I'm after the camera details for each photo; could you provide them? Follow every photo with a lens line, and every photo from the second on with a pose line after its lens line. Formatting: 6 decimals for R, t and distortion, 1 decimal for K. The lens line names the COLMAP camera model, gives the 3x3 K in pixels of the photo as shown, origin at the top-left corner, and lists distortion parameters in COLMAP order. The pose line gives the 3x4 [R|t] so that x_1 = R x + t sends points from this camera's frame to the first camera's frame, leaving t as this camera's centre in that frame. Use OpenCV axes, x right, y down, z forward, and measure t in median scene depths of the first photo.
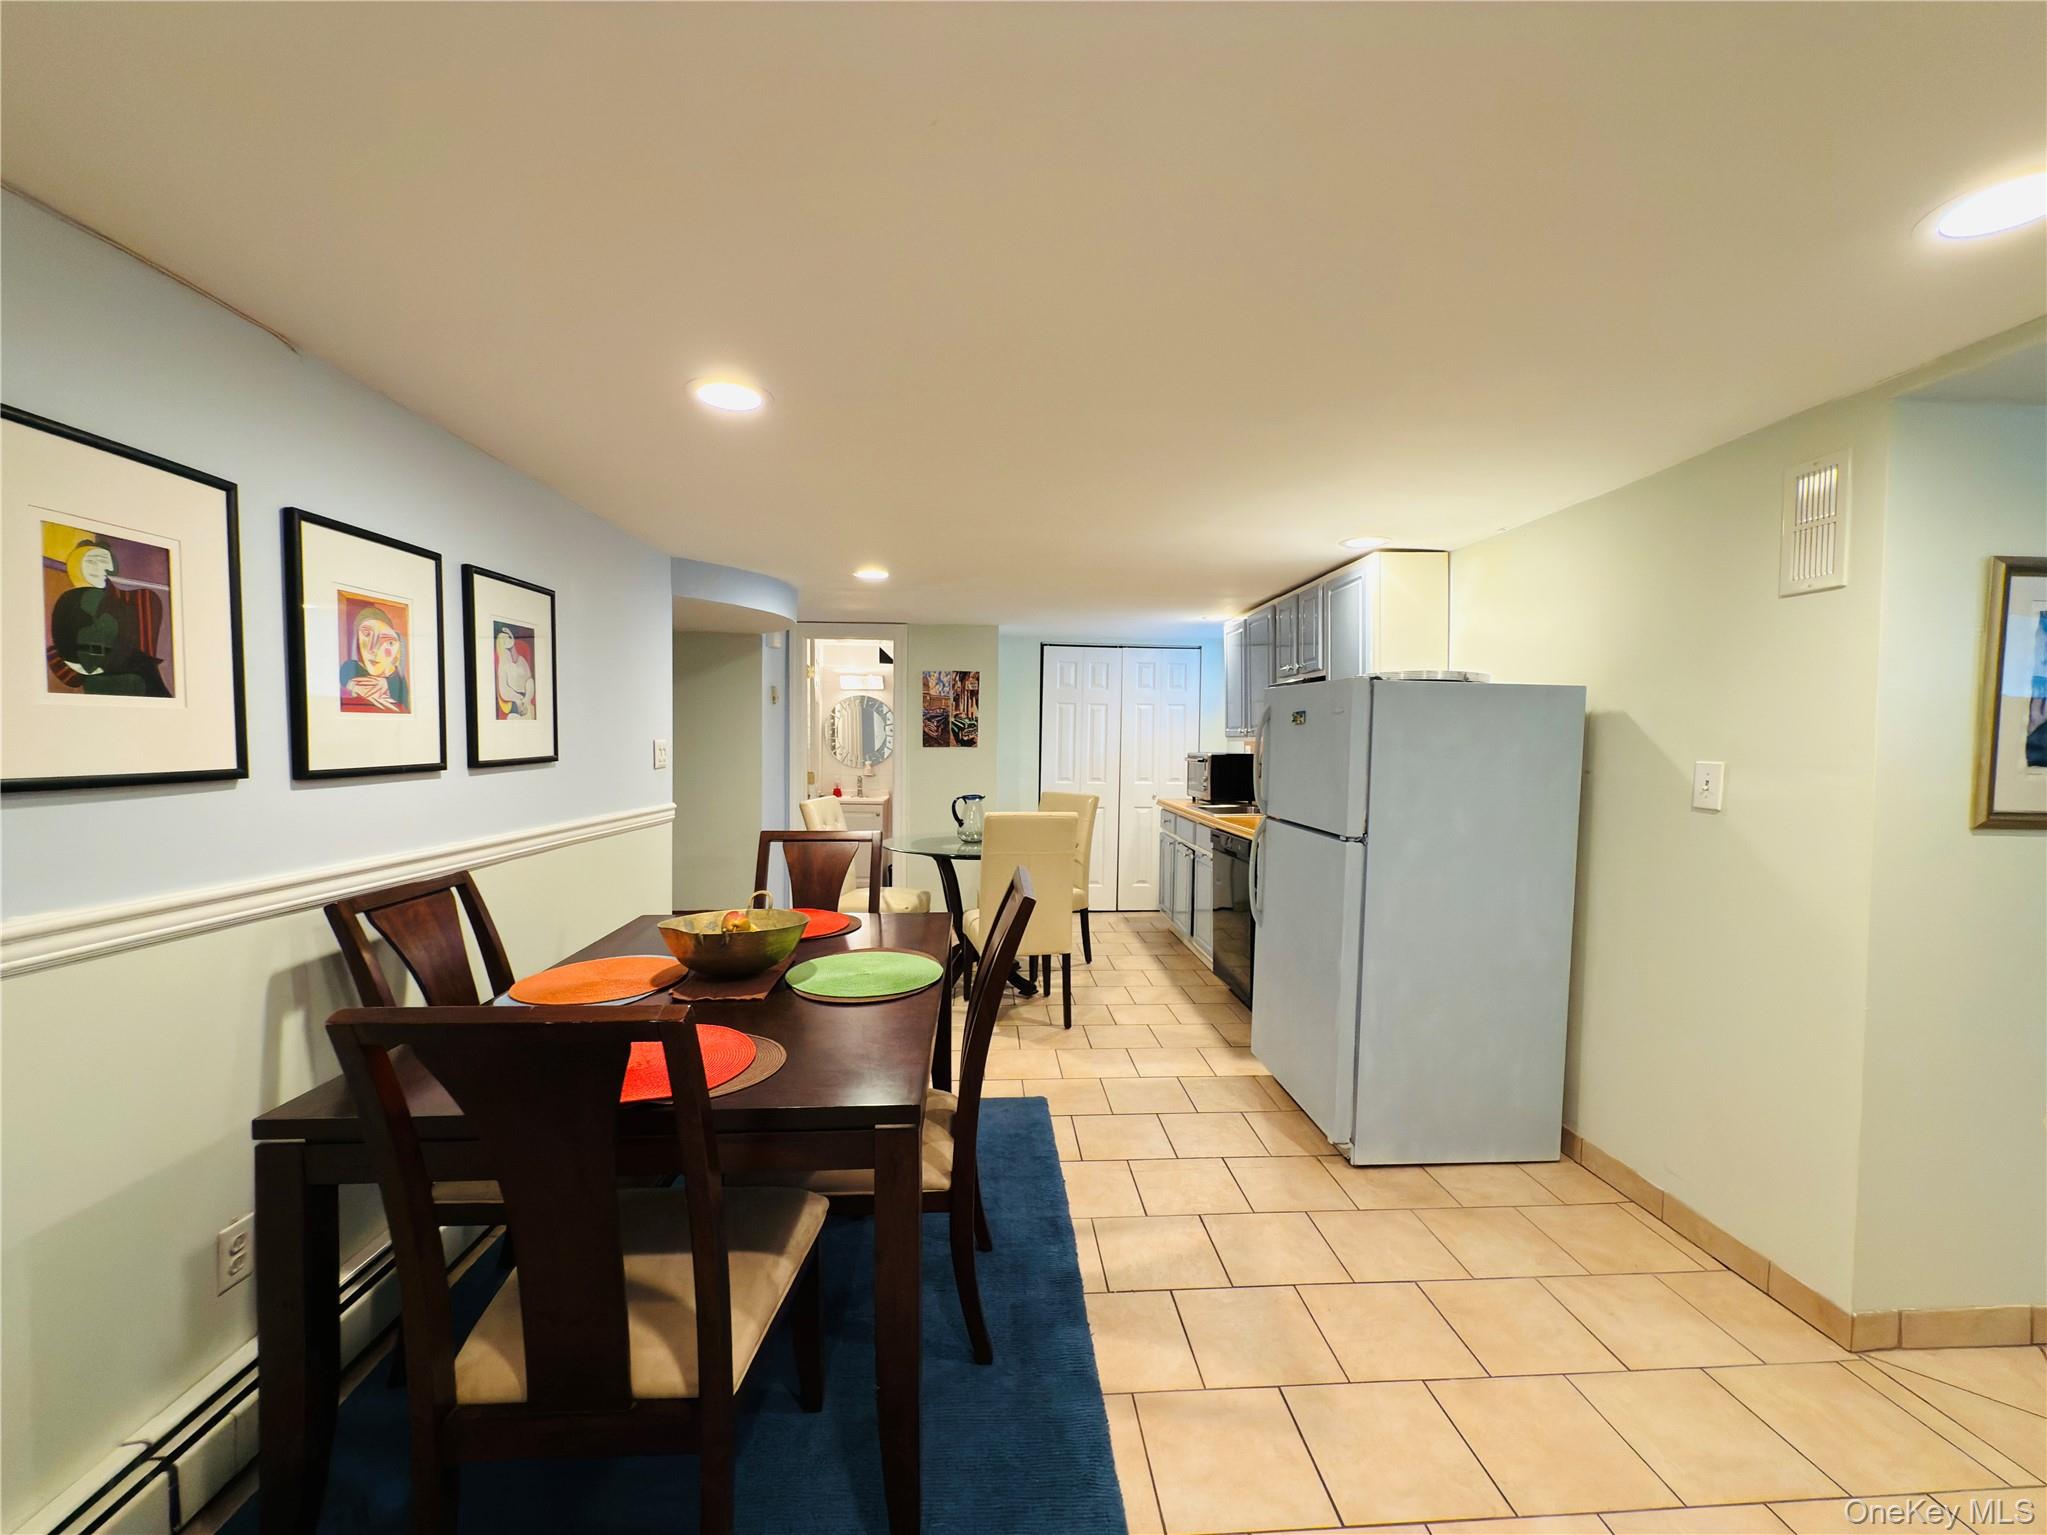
lens RADIAL K [[821.3, 0, 1021.3], [0, 821.3, 771.0], [0, 0, 1]] dist [0.001776, 0.000001]
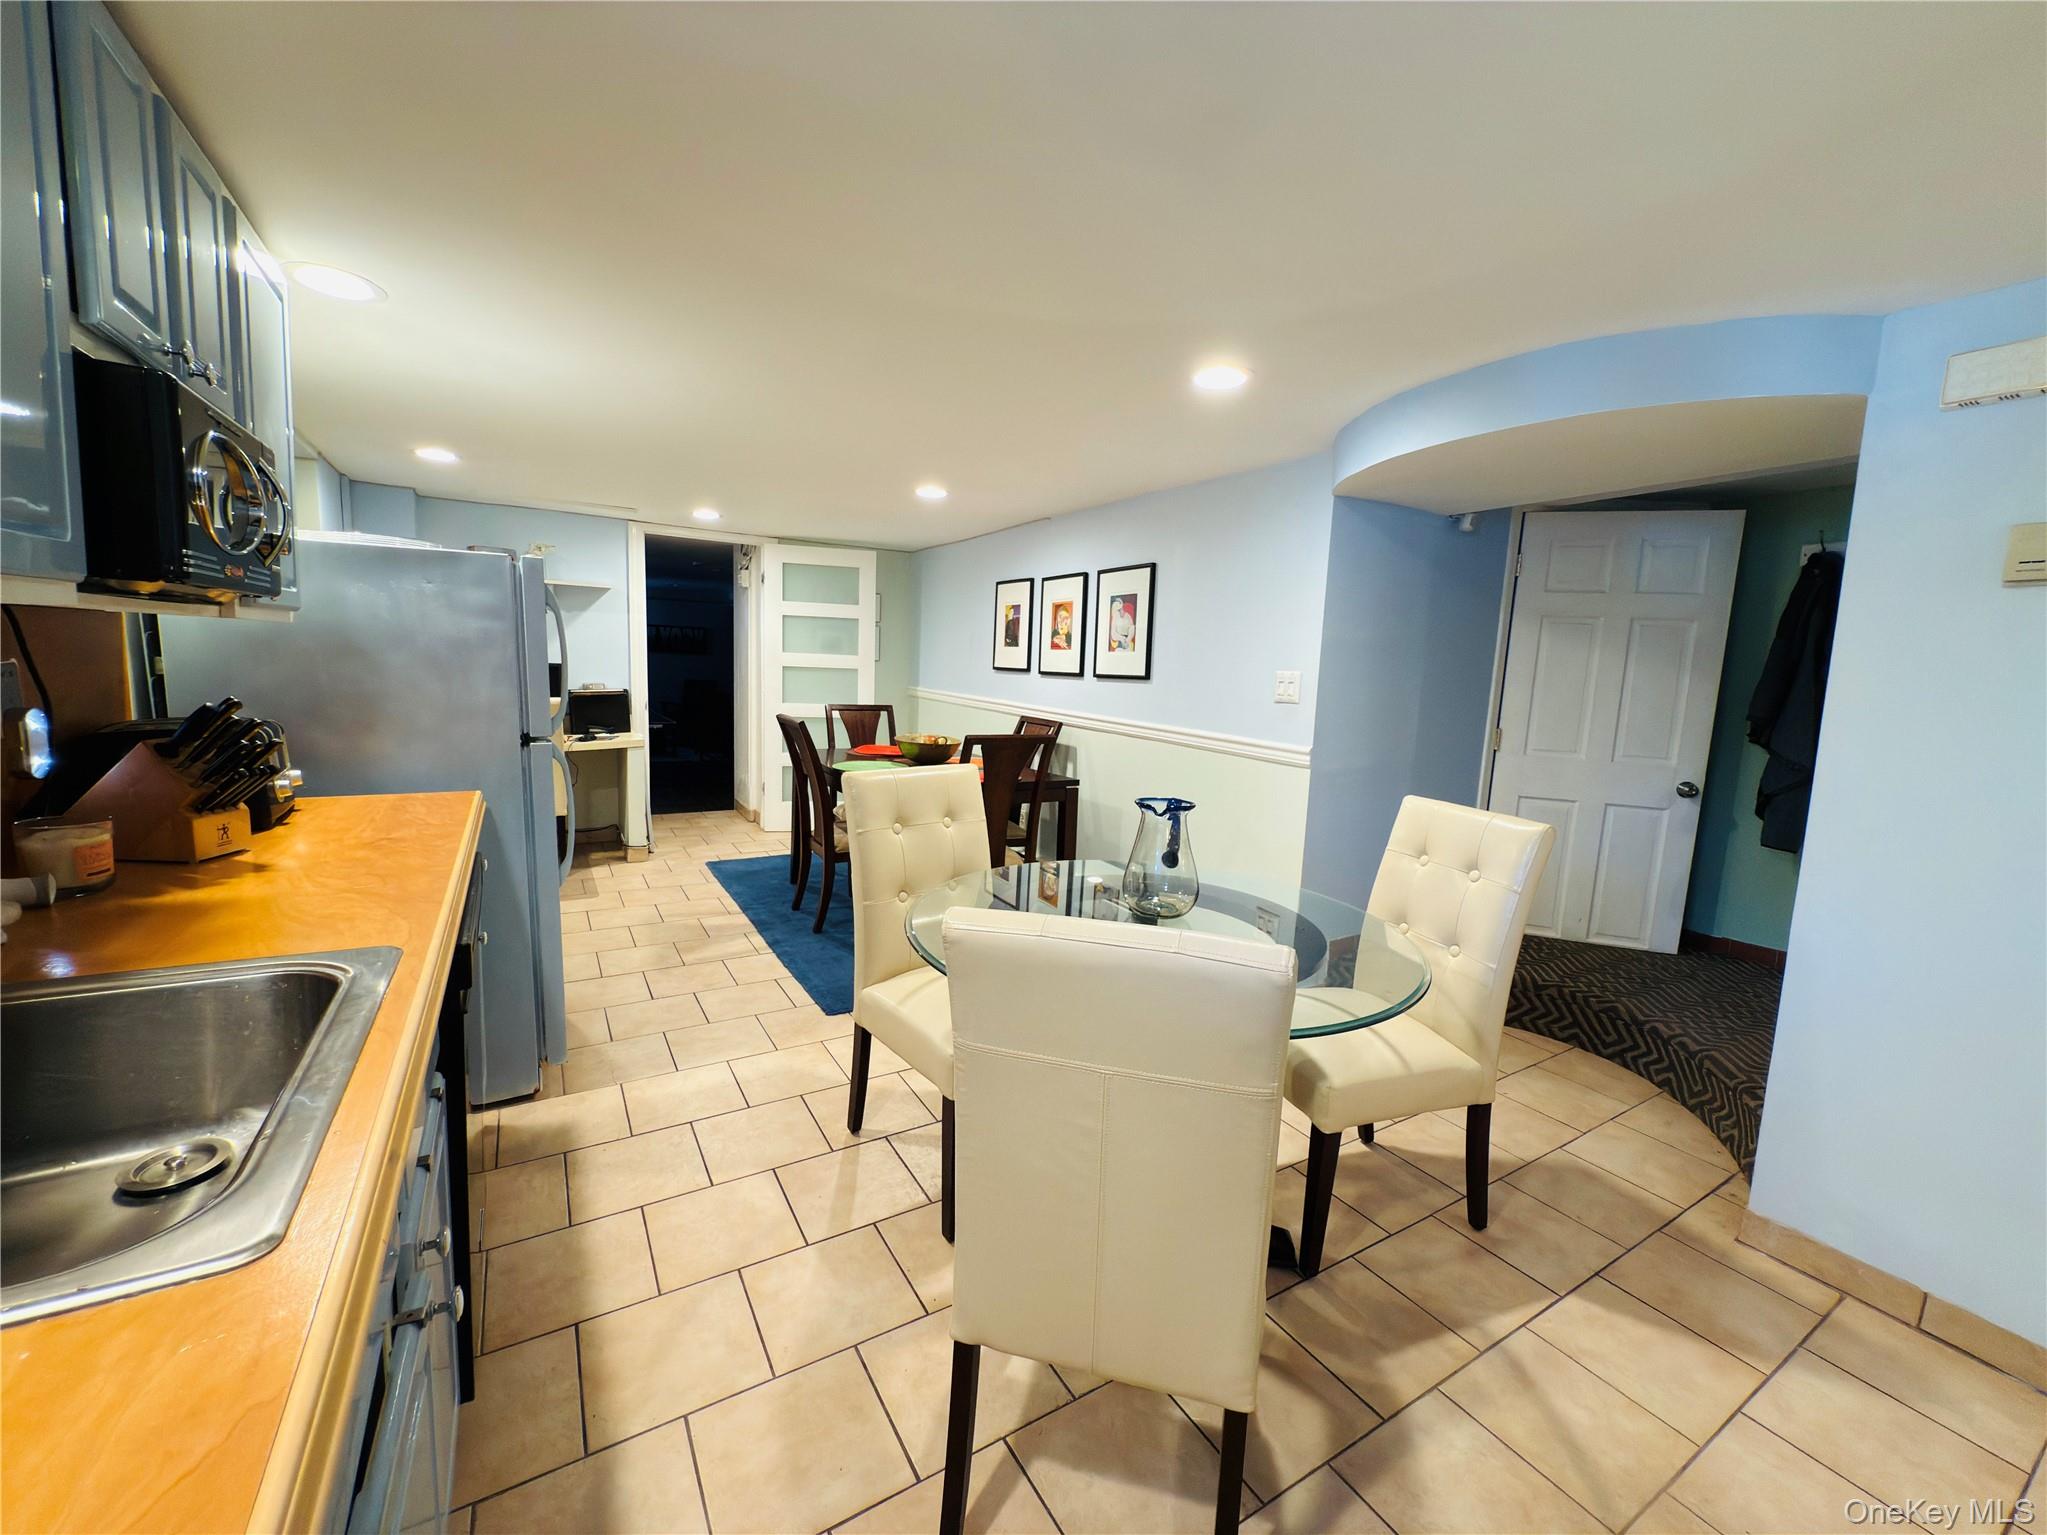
lens RADIAL K [[821.3, 0, 1022.7], [0, 821.3, 762.2], [0, 0, 1]] dist [0.001776, 0.000001]
pose [[-0.883923, 0.016569, -0.467339, 0.386731], [-0.064281, 0.985580, 0.156523, -0.099019], [0.463194, 0.168395, -0.870112, 2.663748]]
